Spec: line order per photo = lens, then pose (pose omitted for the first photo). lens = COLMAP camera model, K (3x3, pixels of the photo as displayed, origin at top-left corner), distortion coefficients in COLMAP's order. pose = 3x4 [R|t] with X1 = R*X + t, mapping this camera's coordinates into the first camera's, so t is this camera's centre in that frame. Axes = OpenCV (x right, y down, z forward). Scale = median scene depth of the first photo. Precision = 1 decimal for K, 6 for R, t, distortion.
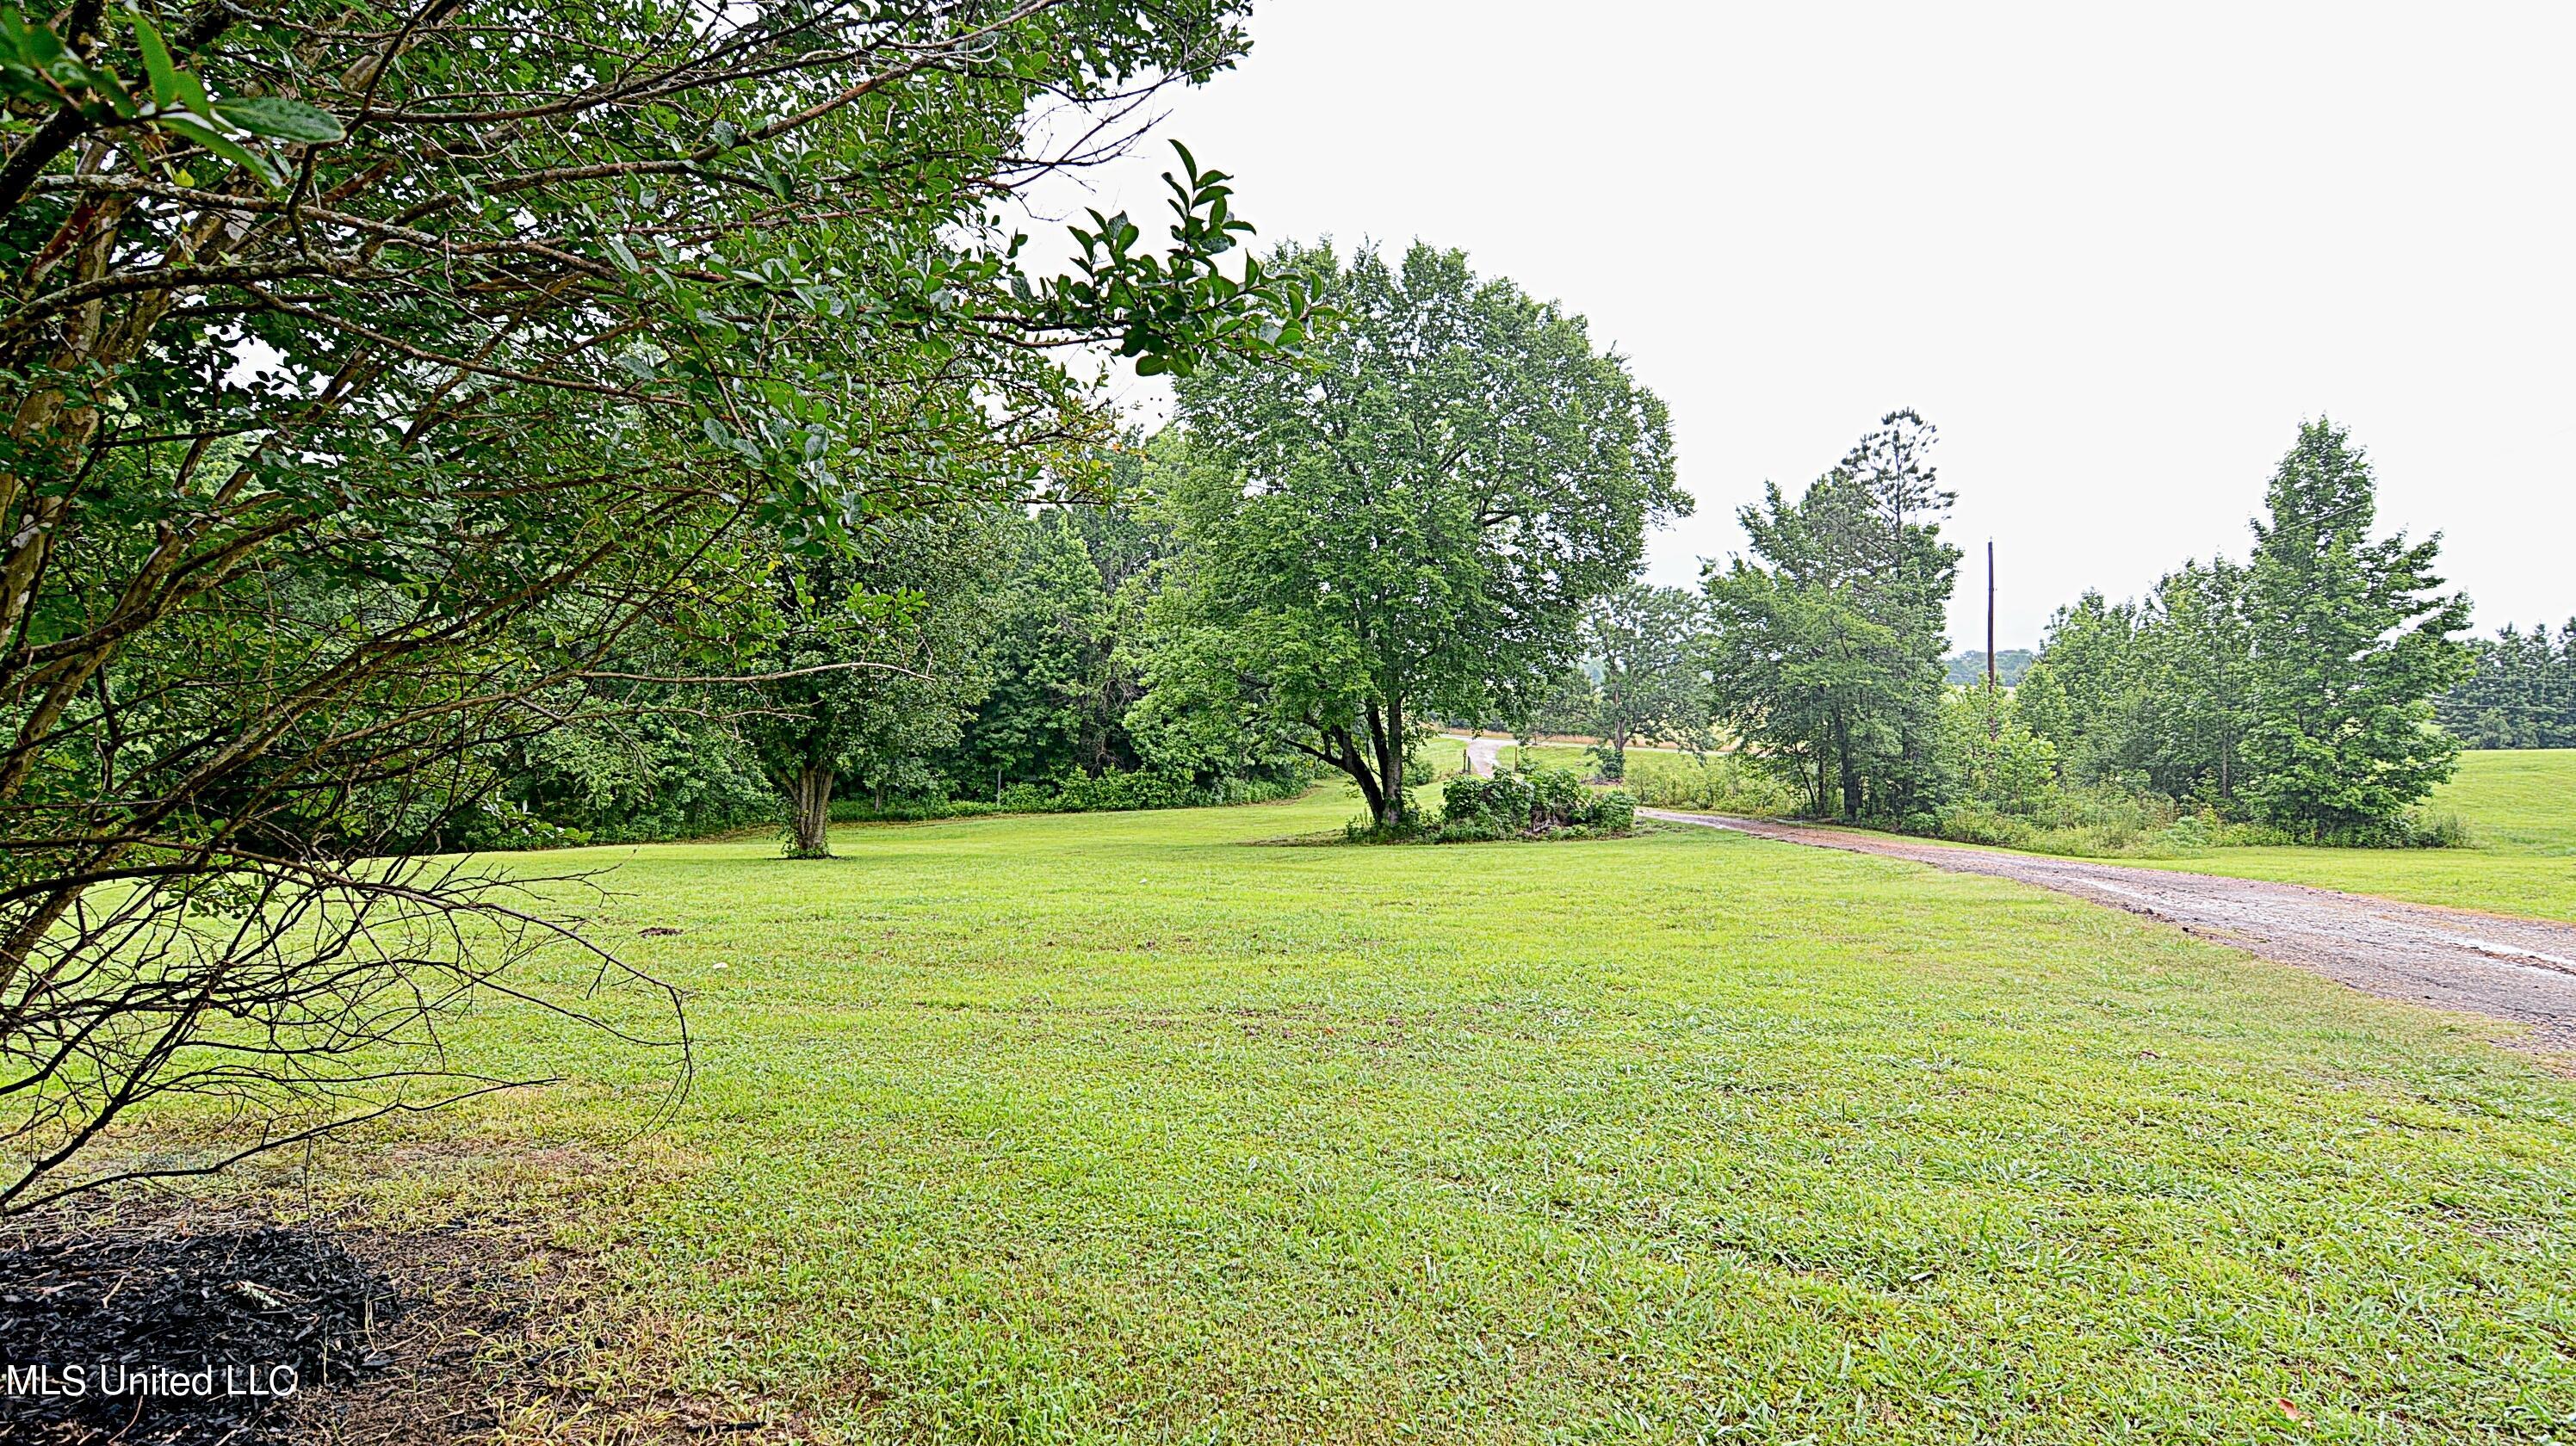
lens RADIAL K [[1249.4, 0, 1292.6], [0, 1249.4, 730.2], [0, 0, 1]] dist [-0.019681, -0.004468]
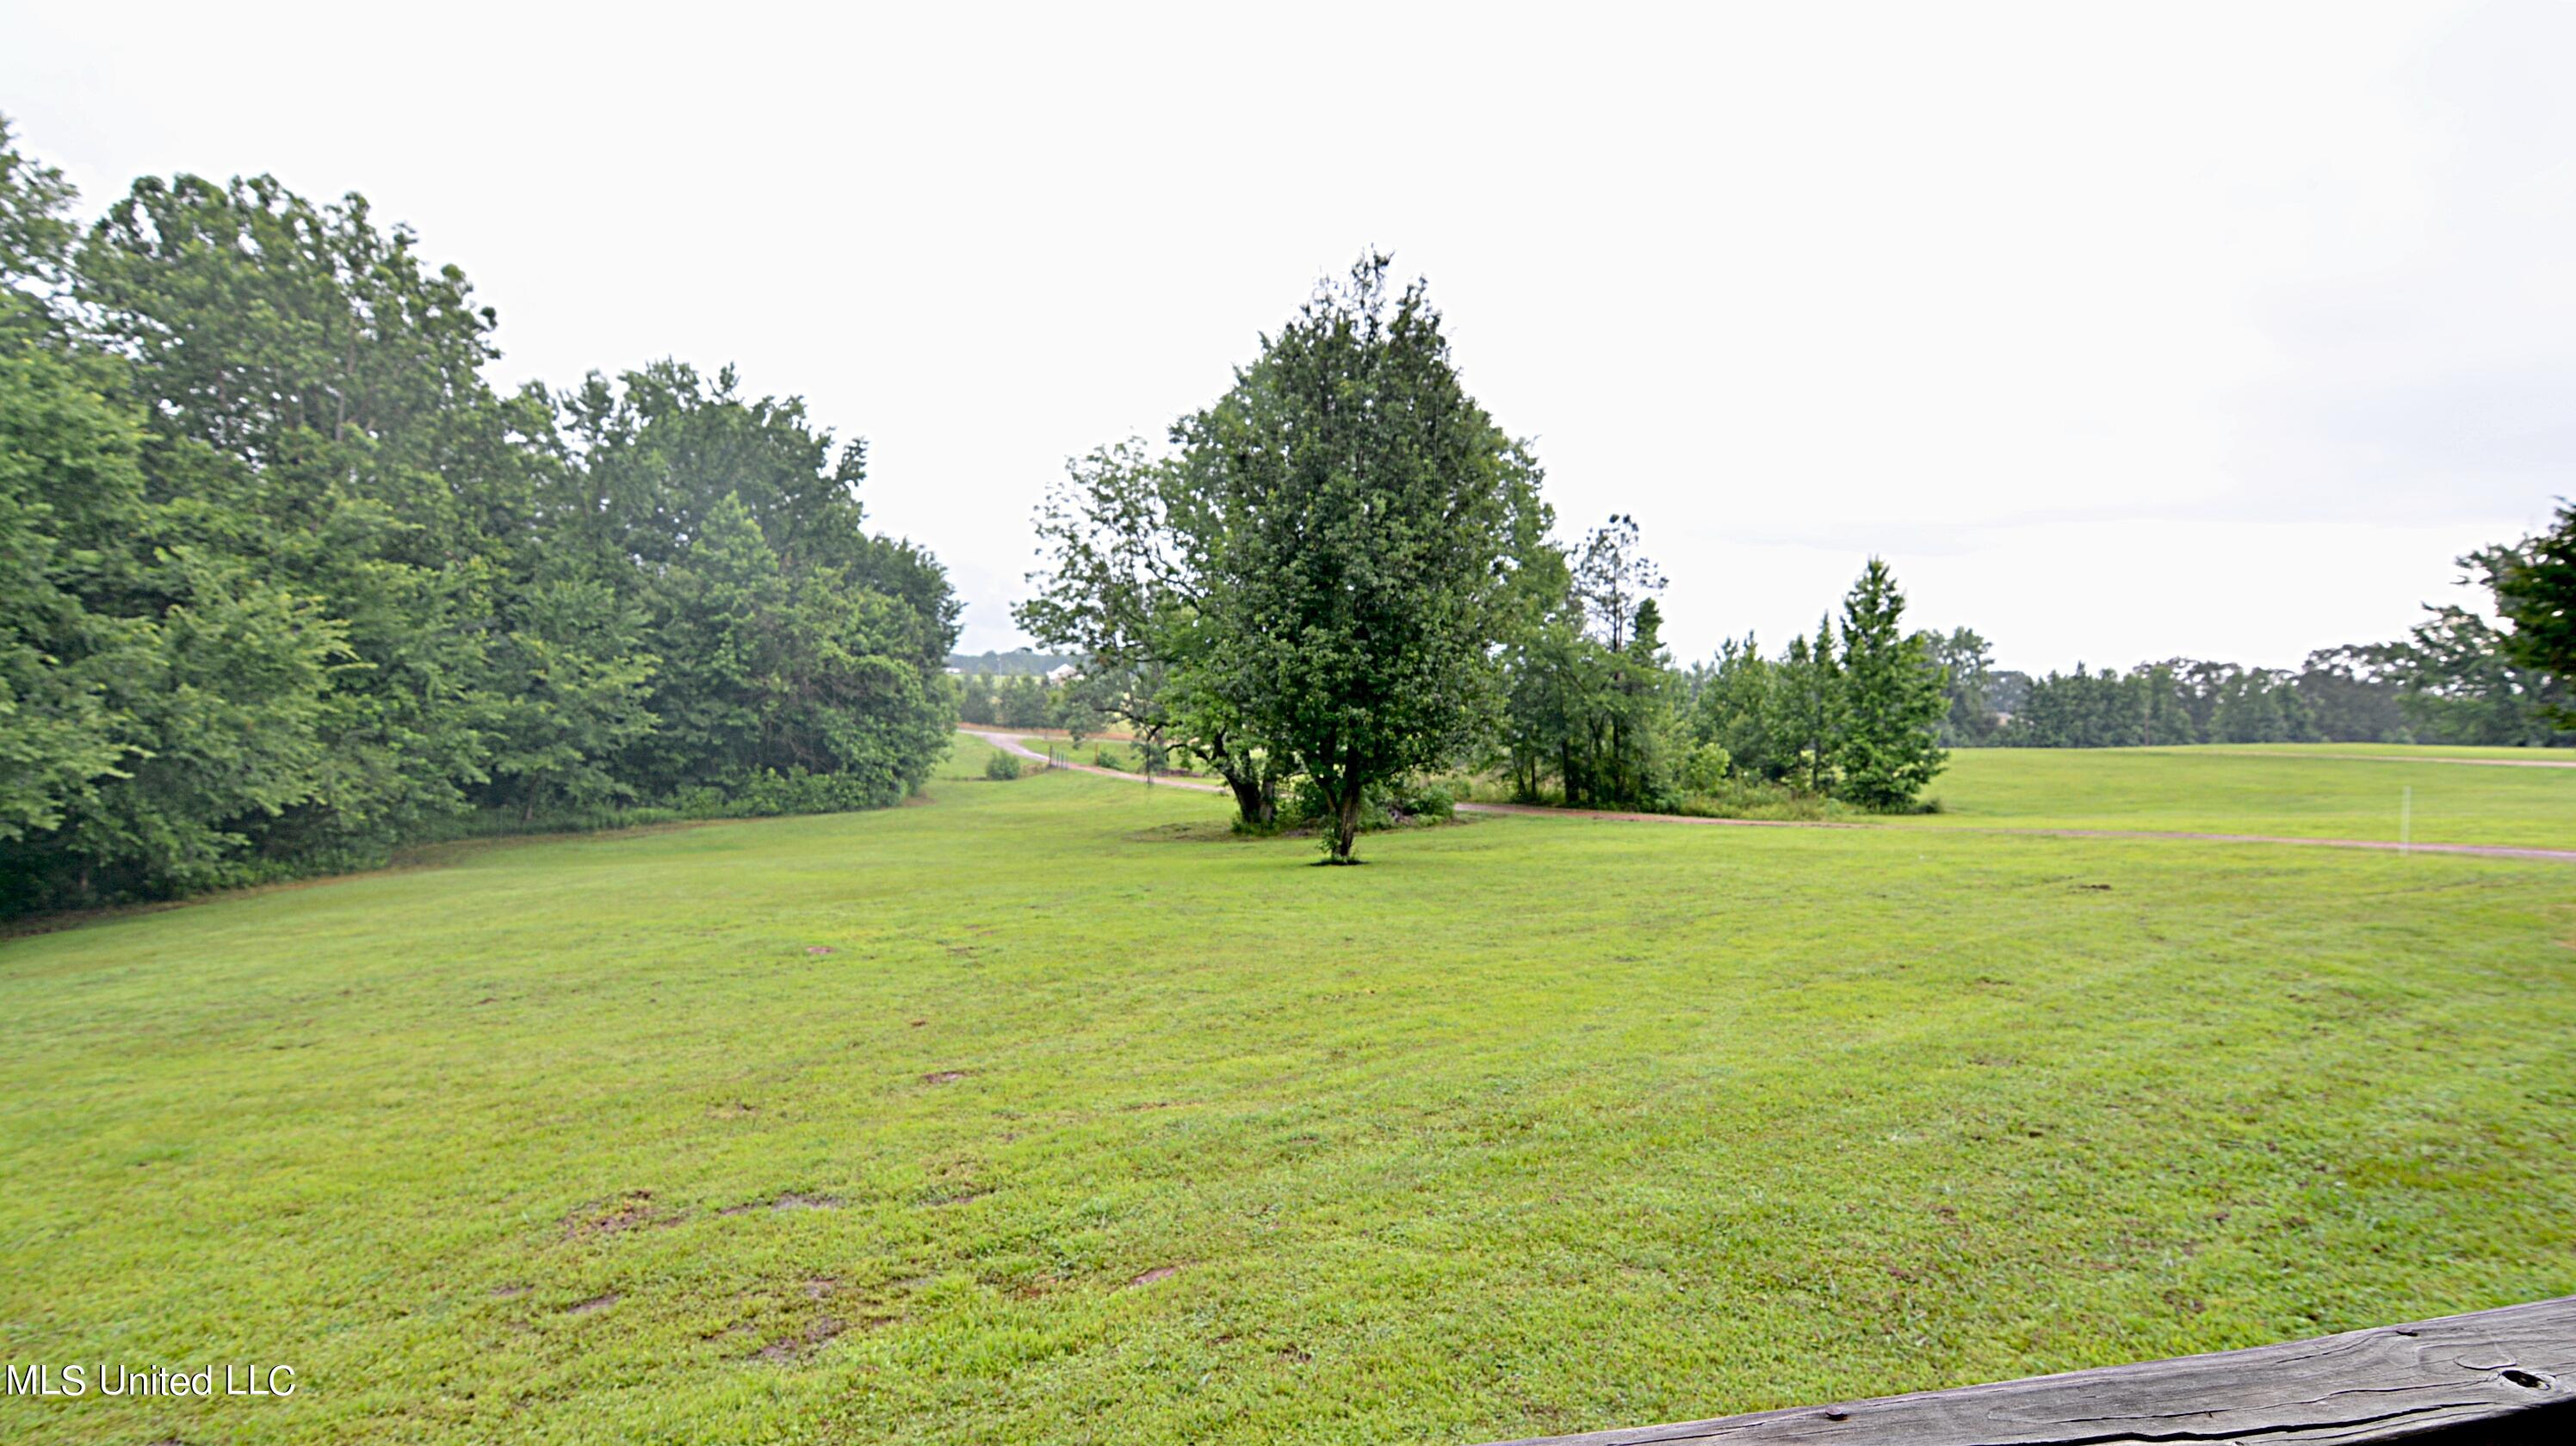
lens RADIAL K [[1249.4, 0, 1283.5], [0, 1249.4, 719.6], [0, 0, 1]] dist [-0.019681, -0.004468]
pose [[0.832718, 0.011238, 0.553583, -0.374944], [-0.012944, 0.999916, -0.000829, -0.010916], [-0.553546, -0.006475, 0.832794, 0.016158]]
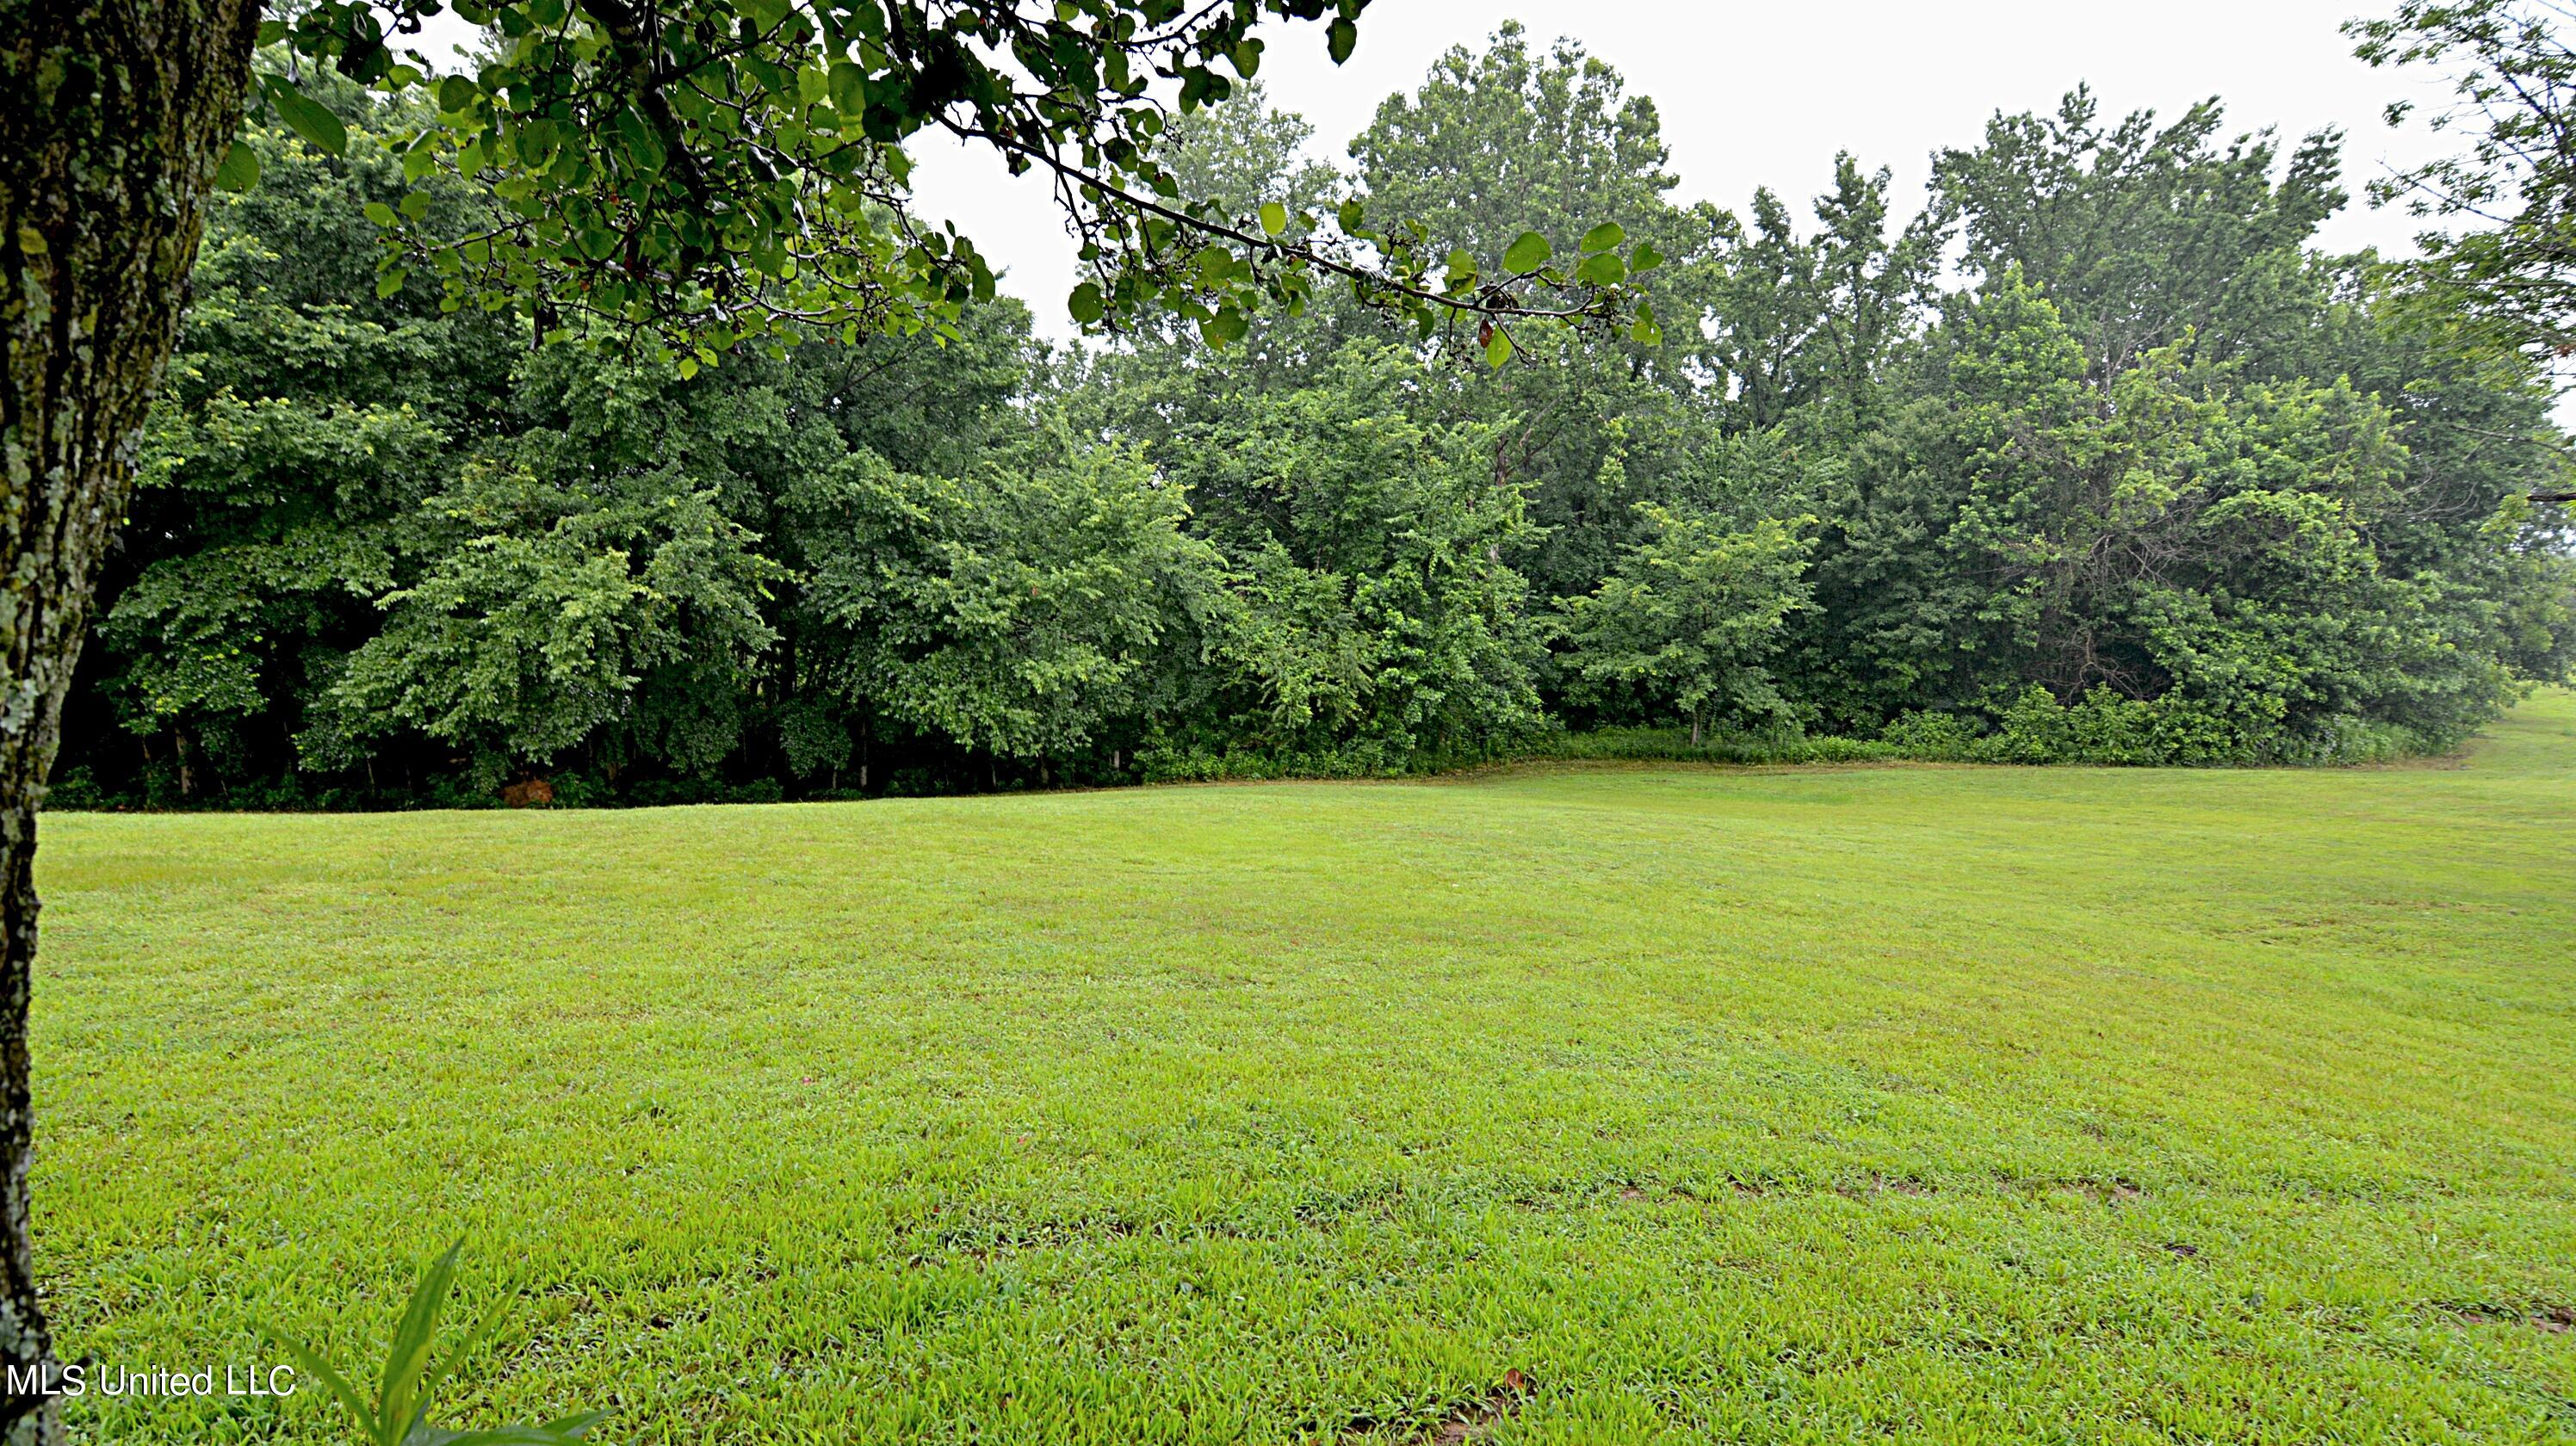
lens RADIAL K [[1249.4, 0, 1293.1], [0, 1249.4, 716.9], [0, 0, 1]] dist [-0.019681, -0.004468]
pose [[0.811661, 0.034934, -0.583083, -0.119200], [-0.007456, 0.998748, 0.049459, 0.017858], [0.584081, -0.035796, 0.810906, 0.334793]]
